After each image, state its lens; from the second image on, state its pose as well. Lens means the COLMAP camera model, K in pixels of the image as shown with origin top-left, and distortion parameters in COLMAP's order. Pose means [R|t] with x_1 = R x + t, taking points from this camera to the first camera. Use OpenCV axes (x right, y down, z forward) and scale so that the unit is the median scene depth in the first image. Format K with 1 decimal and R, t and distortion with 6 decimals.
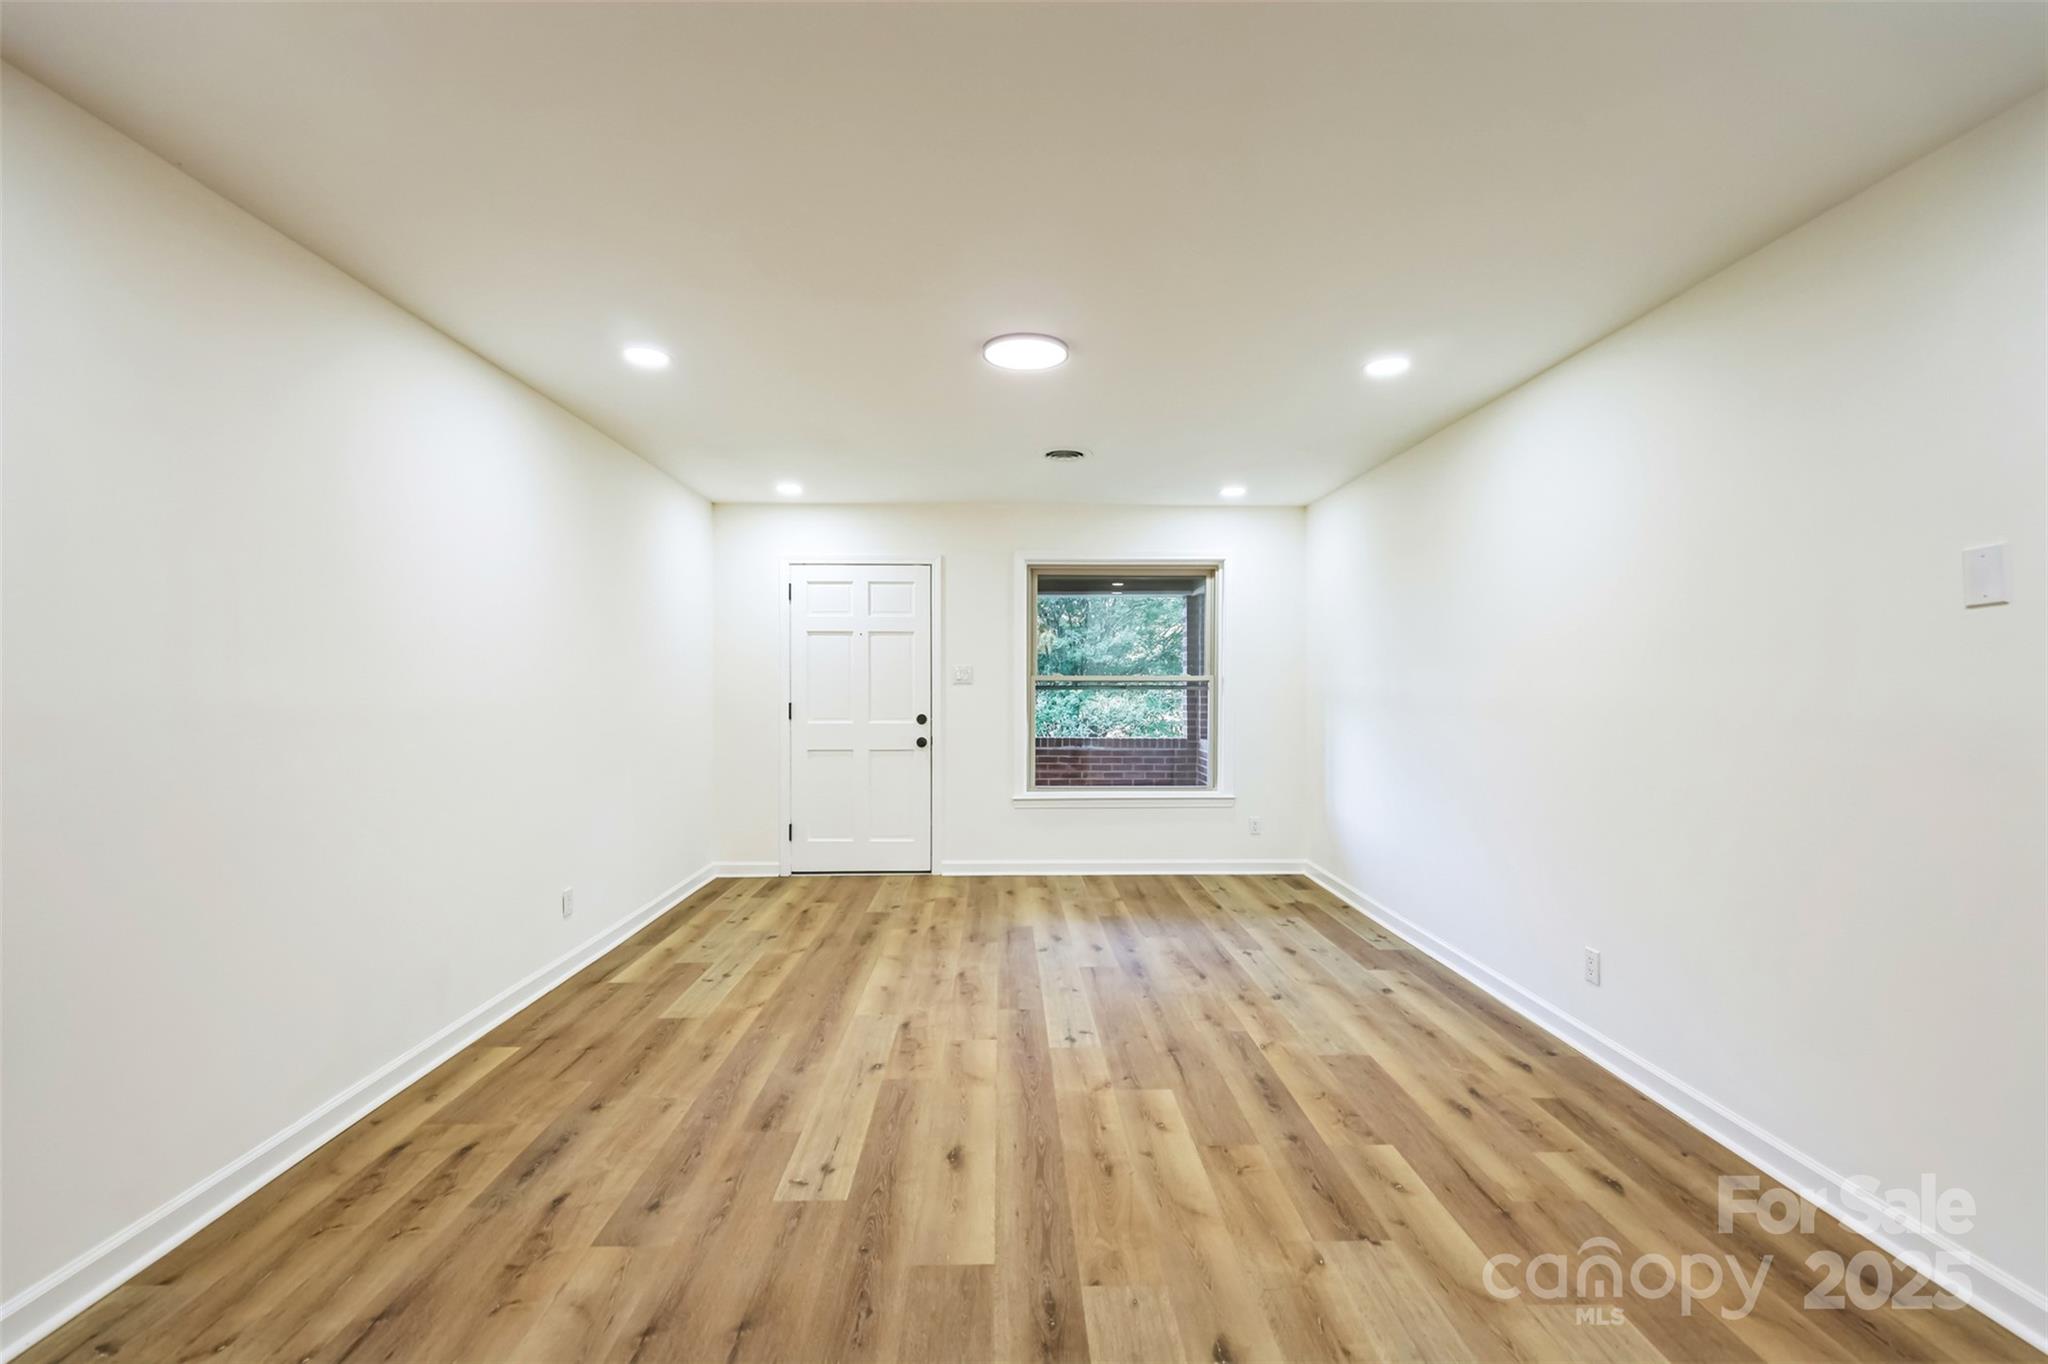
lens RADIAL K [[905.9, 0, 1022.0], [0, 905.9, 683.8], [0, 0, 1]] dist [0.000217, -0.000281]
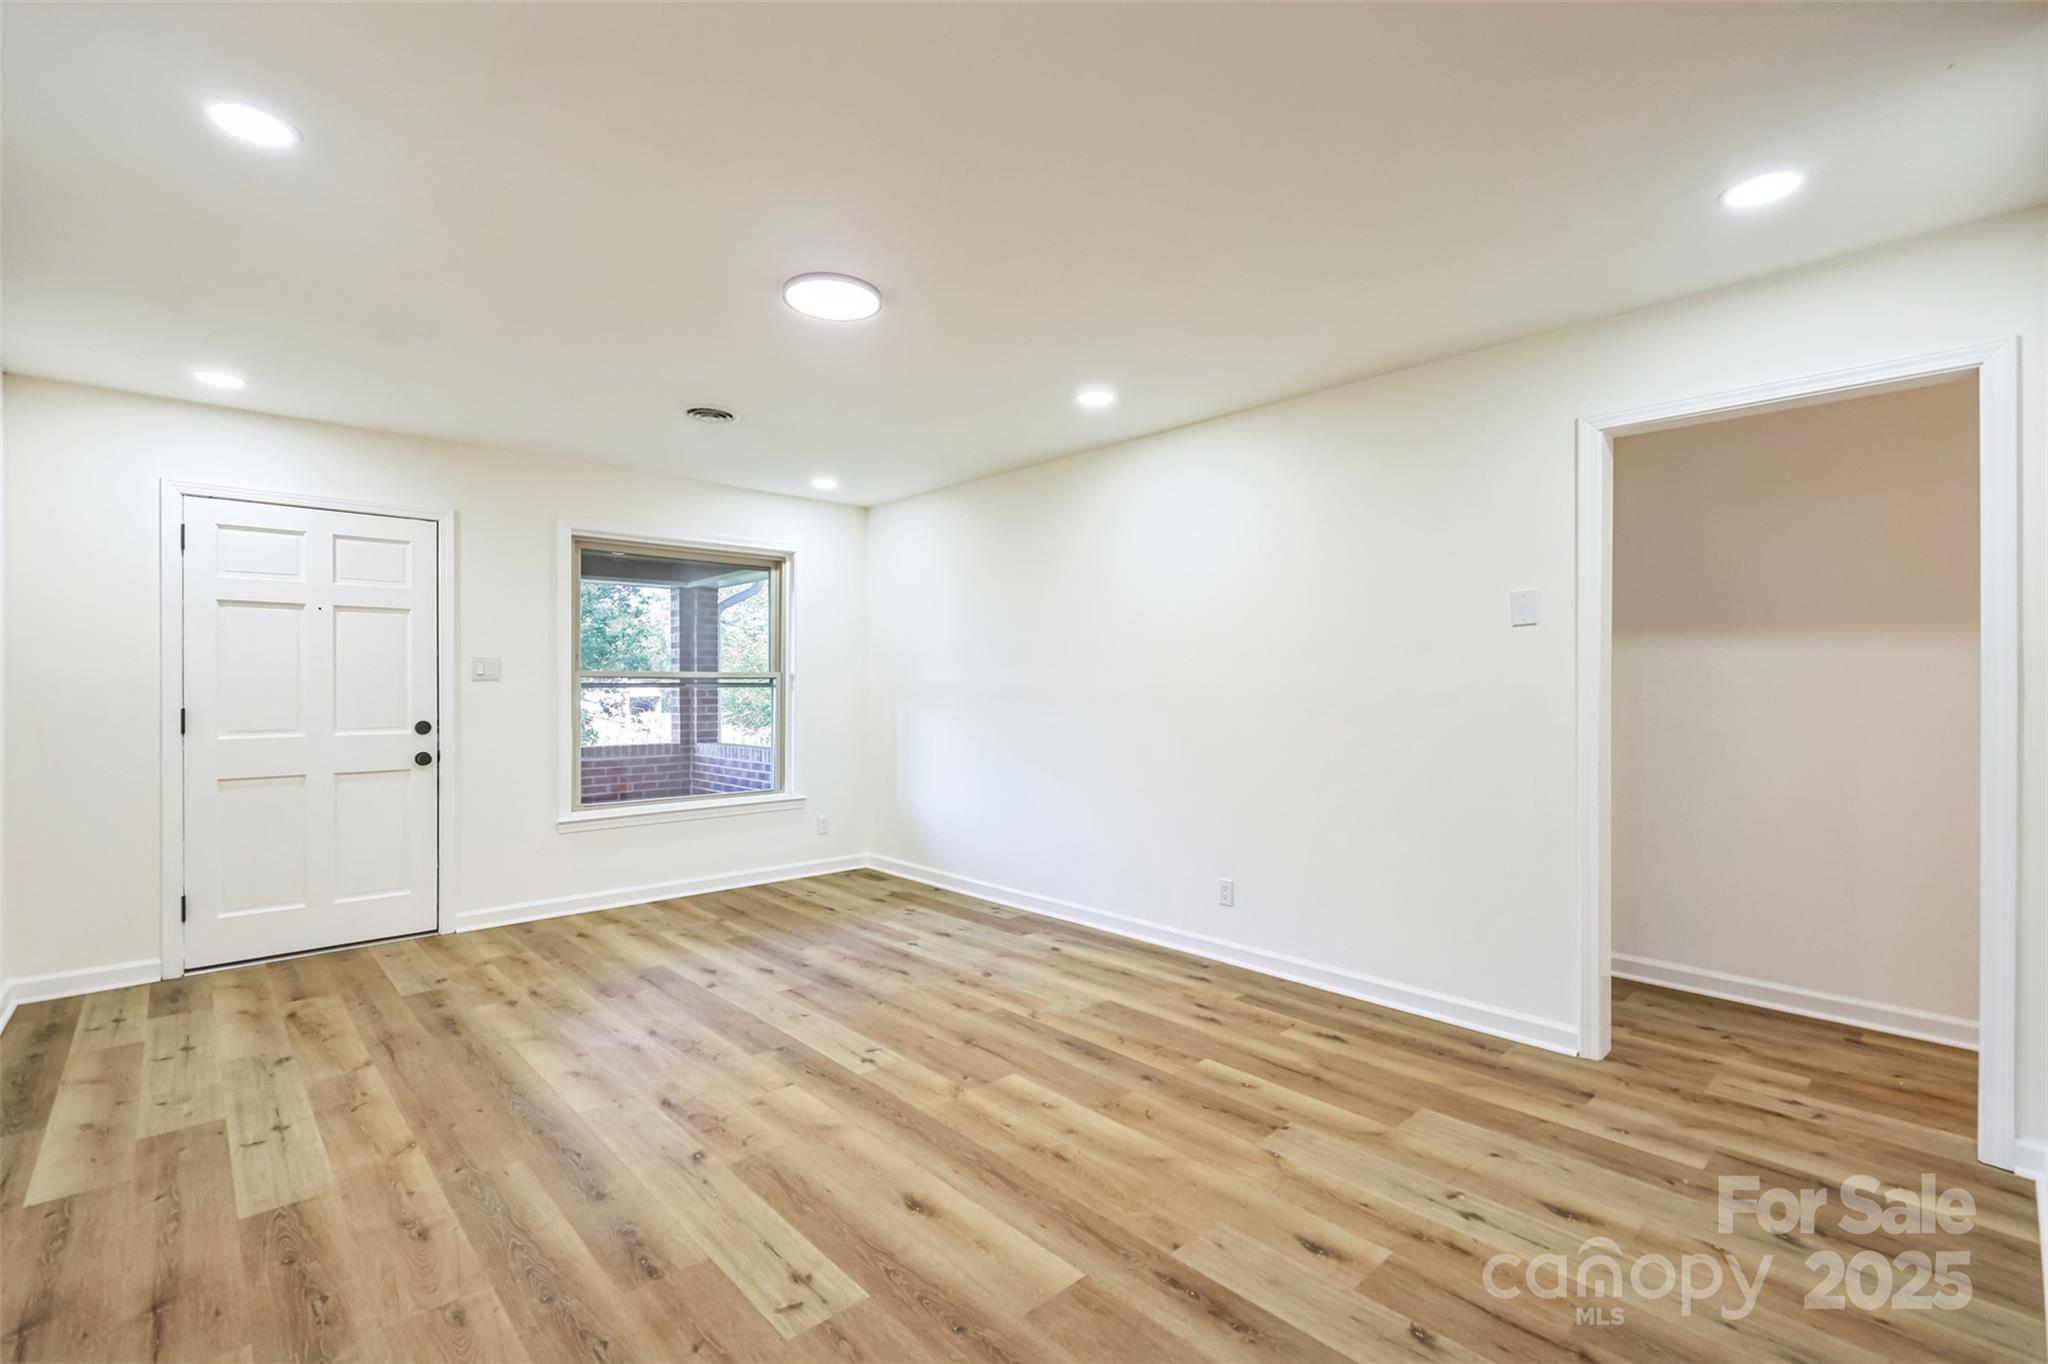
lens RADIAL K [[911.4, 0, 1028.9], [0, 911.4, 695.4], [0, 0, 1]] dist [0.002140, 0.000037]
pose [[0.746034, -0.007672, 0.665863, -0.360967], [0.003357, 0.999964, 0.007760, 0.012859], [-0.665899, -0.003554, 0.746034, 0.167644]]
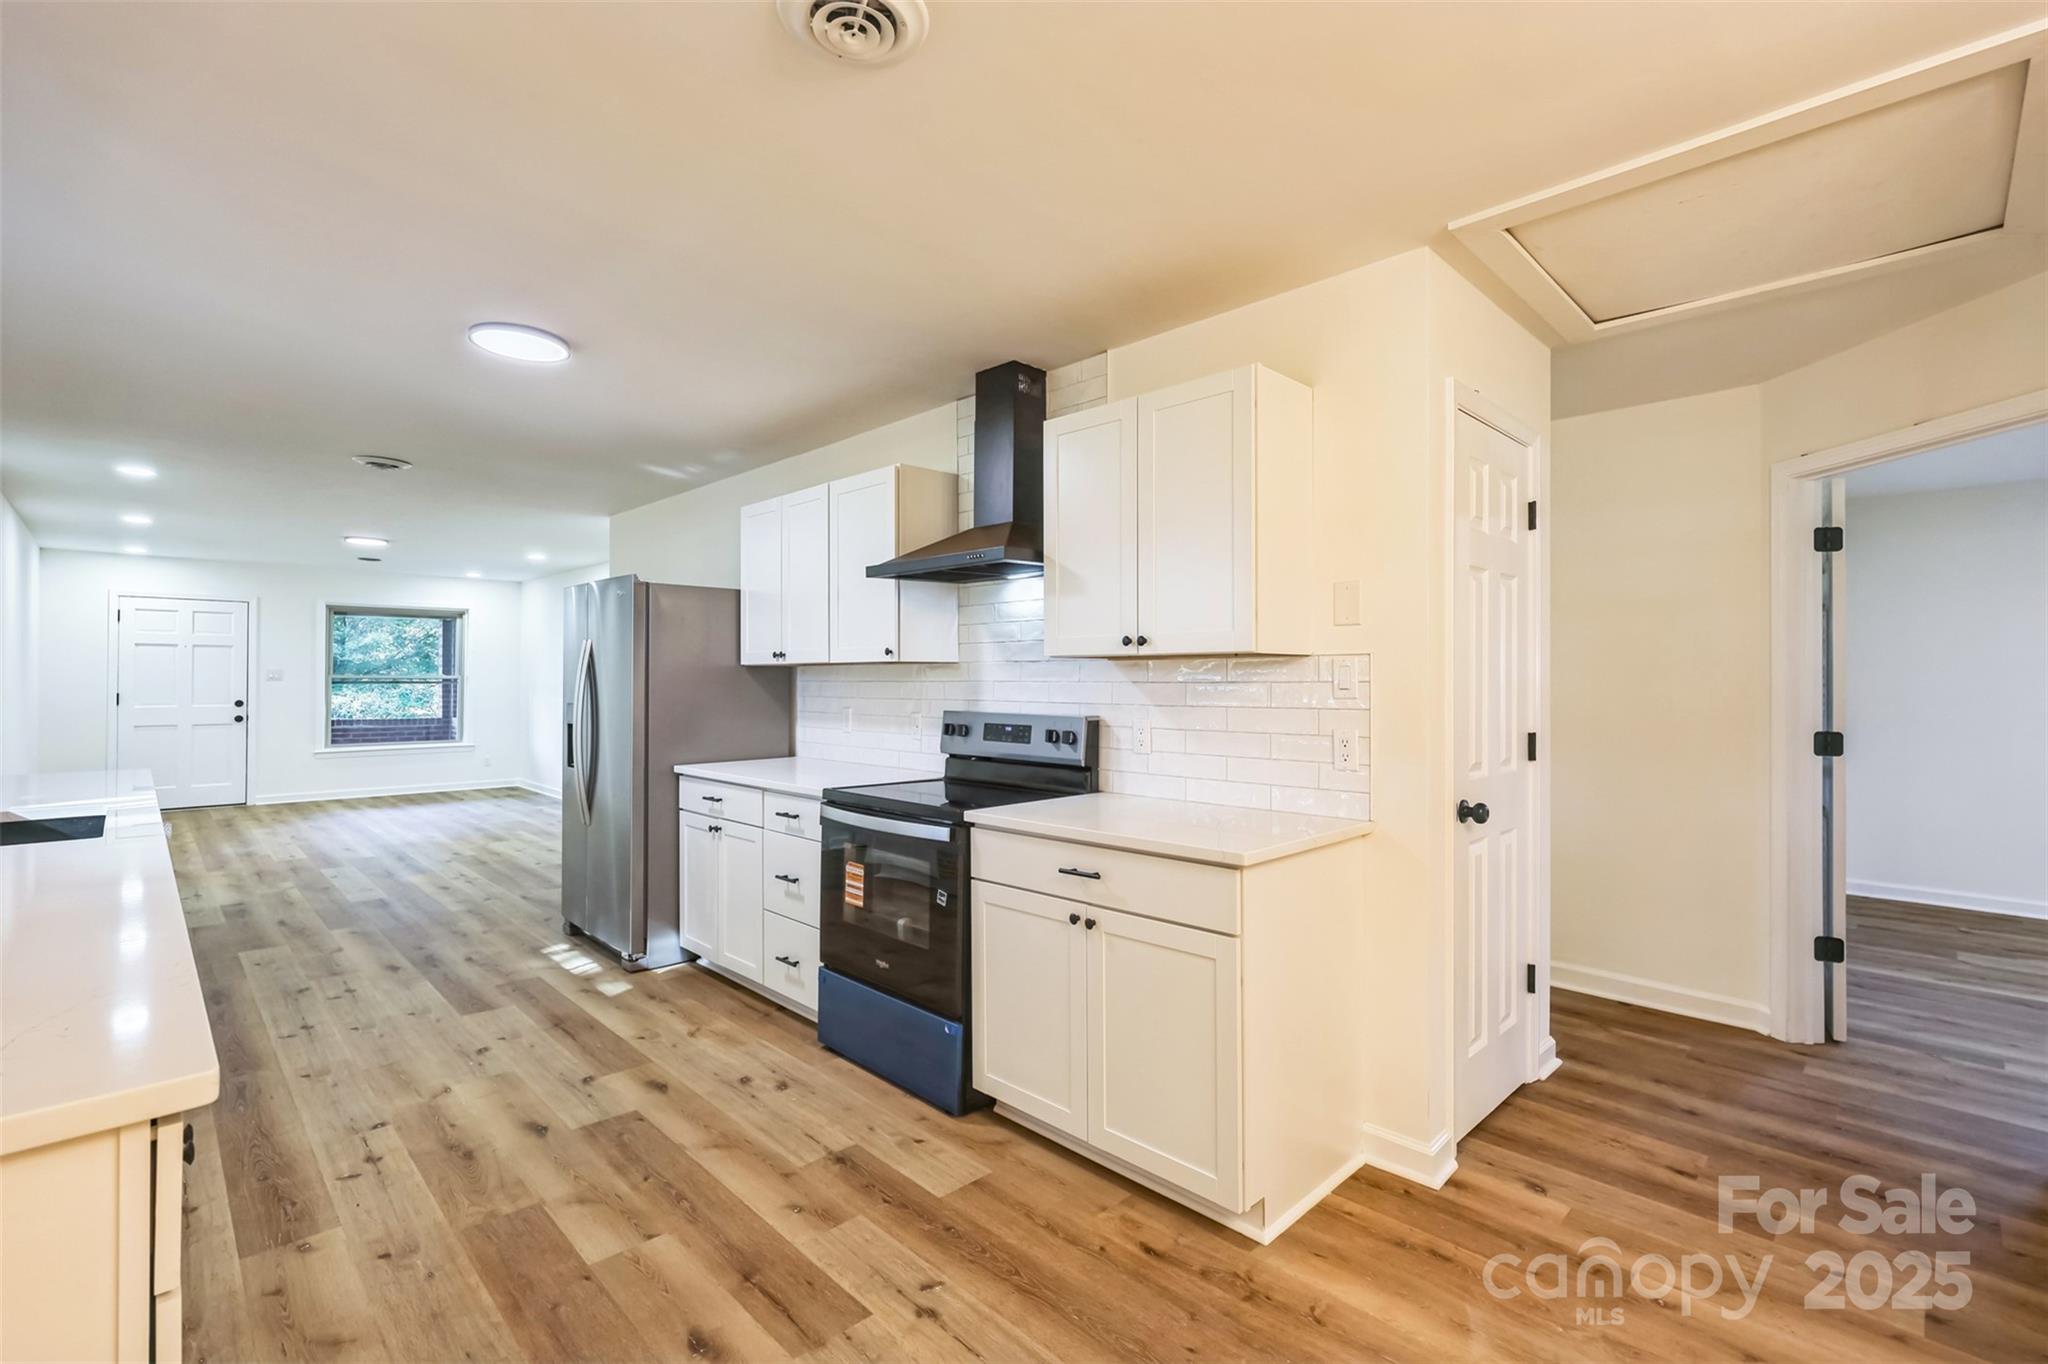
lens RADIAL K [[905.9, 0, 1022.0], [0, 905.9, 683.8], [0, 0, 1]] dist [0.000217, -0.000281]
pose [[0.730659, -0.000926, 0.682742, -0.286053], [-0.001356, 0.999995, 0.002807, -0.000031], [-0.682741, -0.002976, 0.730654, -1.532722]]
